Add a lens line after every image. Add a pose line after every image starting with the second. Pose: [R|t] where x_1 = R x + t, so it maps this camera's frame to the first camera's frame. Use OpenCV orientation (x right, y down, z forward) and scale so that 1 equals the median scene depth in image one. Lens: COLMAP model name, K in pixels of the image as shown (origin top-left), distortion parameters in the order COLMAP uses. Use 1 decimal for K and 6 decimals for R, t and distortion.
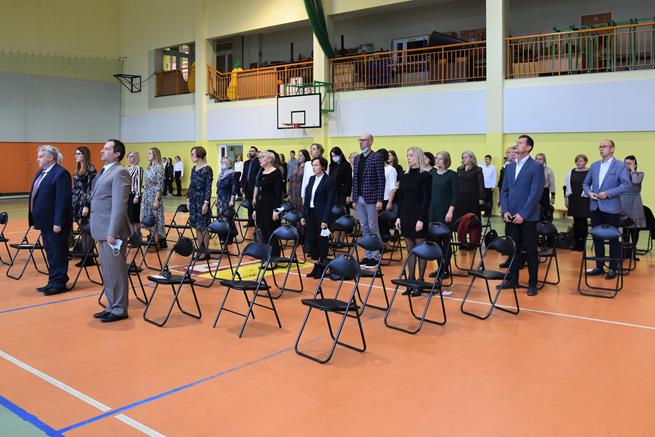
lens RADIAL K [[610.0, 0, 308.8], [0, 610.0, 187.7], [0, 0, 1]] dist [-0.134025, 0.095661]
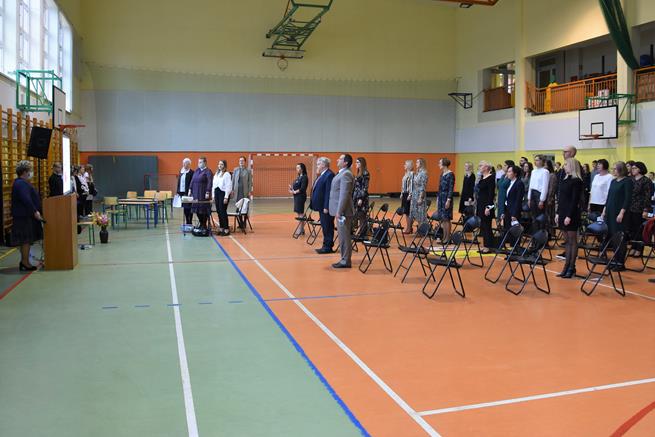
lens RADIAL K [[610.0, 0, 308.8], [0, 610.0, 187.7], [0, 0, 1]] dist [-0.134025, 0.095661]
pose [[0.812855, 0.023734, -0.581982, 0.167494], [-0.032288, 0.999469, -0.004336, 0.006098], [0.581570, 0.022316, 0.813190, -0.112668]]
